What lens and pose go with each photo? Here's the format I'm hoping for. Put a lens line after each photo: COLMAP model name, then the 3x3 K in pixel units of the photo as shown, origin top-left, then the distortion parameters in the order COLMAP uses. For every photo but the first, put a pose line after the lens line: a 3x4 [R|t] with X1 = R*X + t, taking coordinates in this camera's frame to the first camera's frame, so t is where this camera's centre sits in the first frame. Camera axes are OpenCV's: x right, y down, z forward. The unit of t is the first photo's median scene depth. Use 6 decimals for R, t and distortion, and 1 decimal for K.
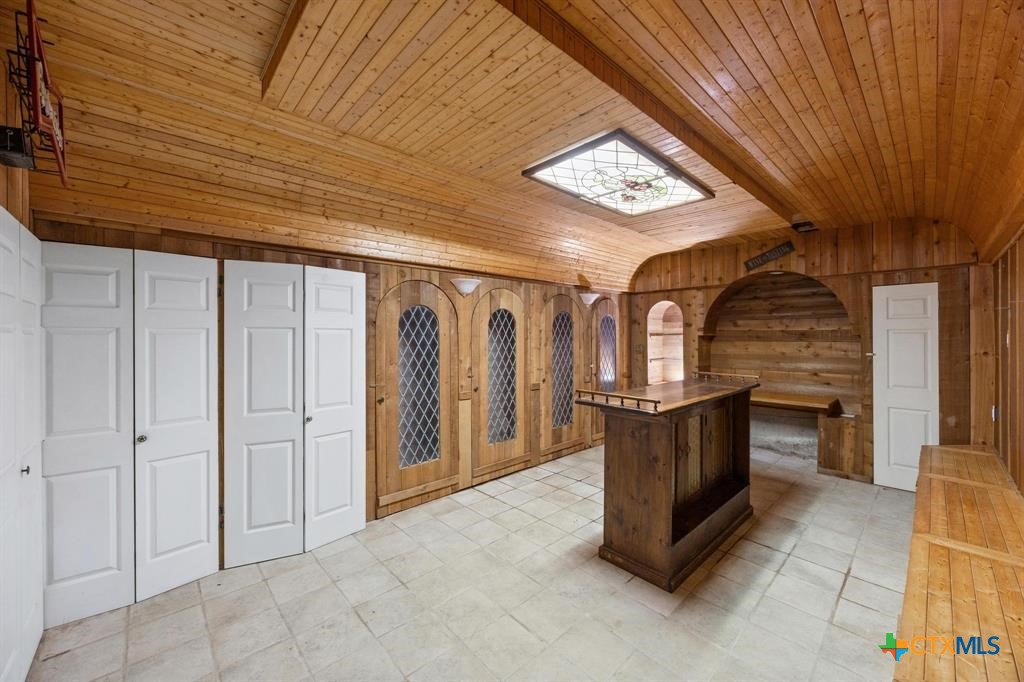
lens RADIAL K [[388.1, 0, 511.3], [0, 388.1, 335.7], [0, 0, 1]] dist [-0.006180, 0.000790]
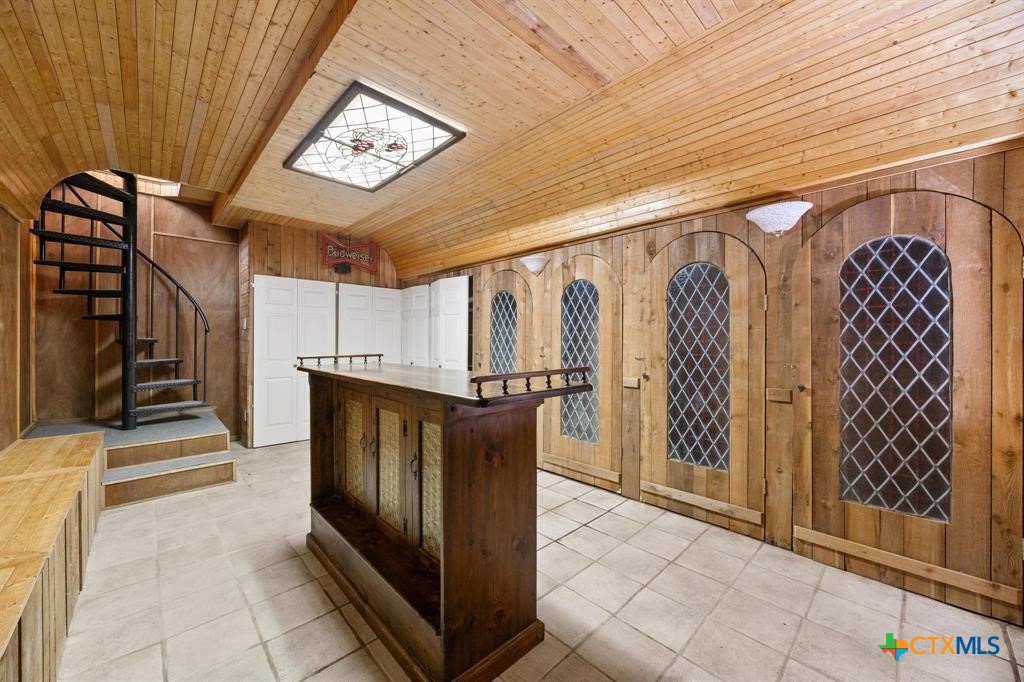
lens RADIAL K [[388.1, 0, 511.9], [0, 388.1, 340.6], [0, 0, 1]] dist [-0.006180, 0.000790]
pose [[0.017697, 0.006588, -0.999822, 0.835380], [-0.003153, 0.999974, 0.006533, 0.058570], [0.999838, 0.003036, 0.017717, 0.872716]]
